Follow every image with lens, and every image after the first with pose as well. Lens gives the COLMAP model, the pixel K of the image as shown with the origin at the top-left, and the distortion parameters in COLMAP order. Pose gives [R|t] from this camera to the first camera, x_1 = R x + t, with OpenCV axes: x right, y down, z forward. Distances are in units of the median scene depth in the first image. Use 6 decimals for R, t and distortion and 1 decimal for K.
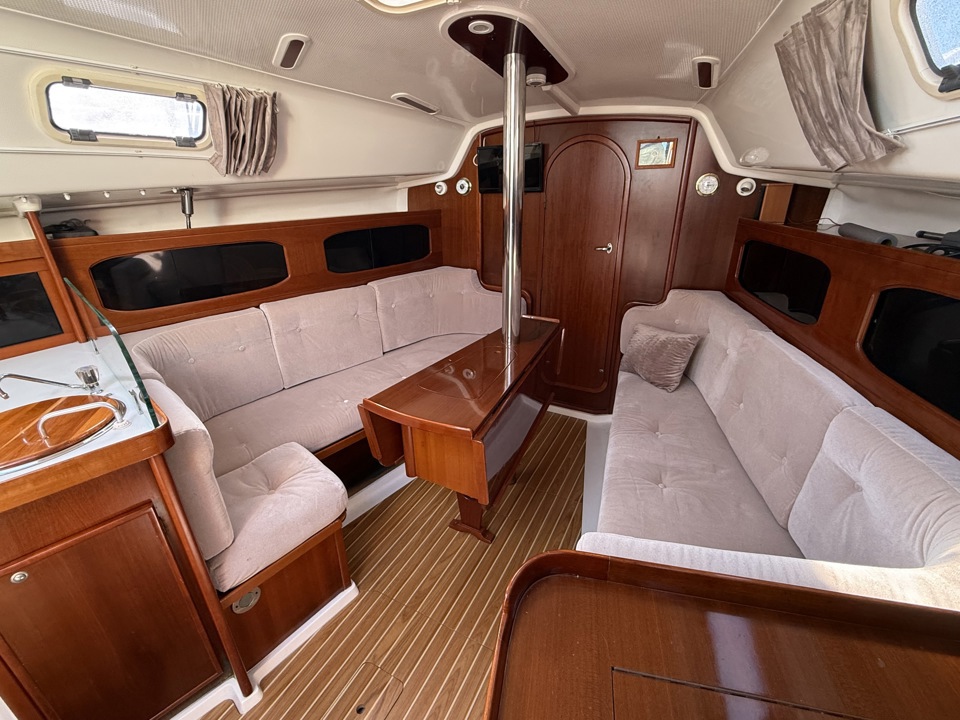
lens RADIAL K [[424.8, 0, 474.8], [0, 424.8, 358.2], [0, 0, 1]] dist [0.000954, 0.000342]
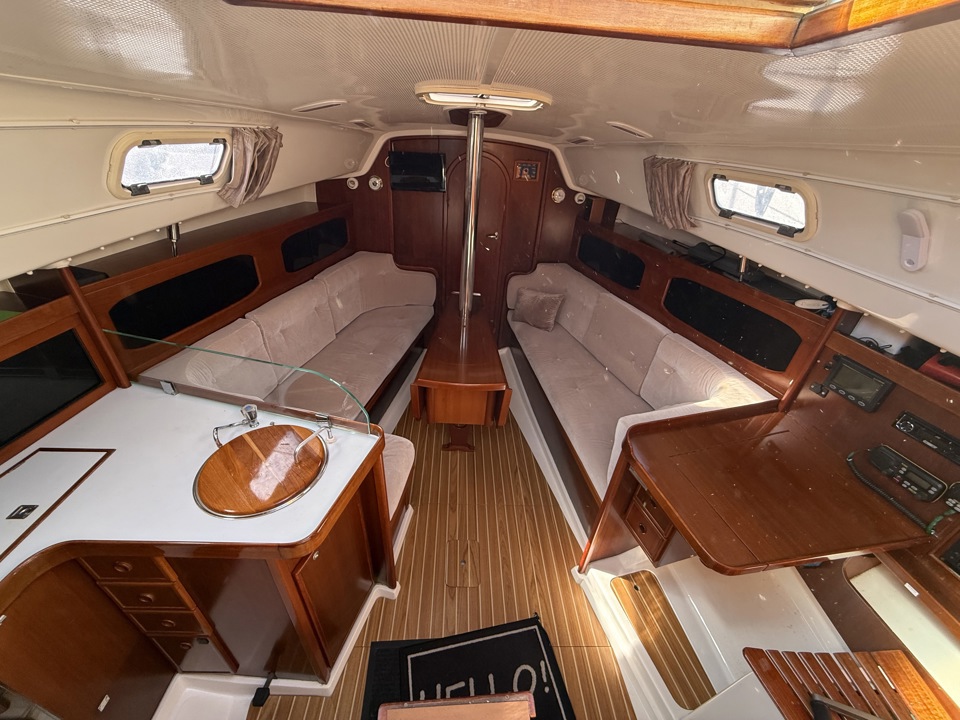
lens RADIAL K [[378.6, 0, 474.0], [0, 378.6, 357.7], [0, 0, 1]] dist [-0.003644, 0.001945]
pose [[0.872872, -0.196516, 0.446627, -0.462576], [0.118590, 0.973308, 0.196486, -0.143227], [-0.473318, -0.118542, 0.872879, -0.128182]]
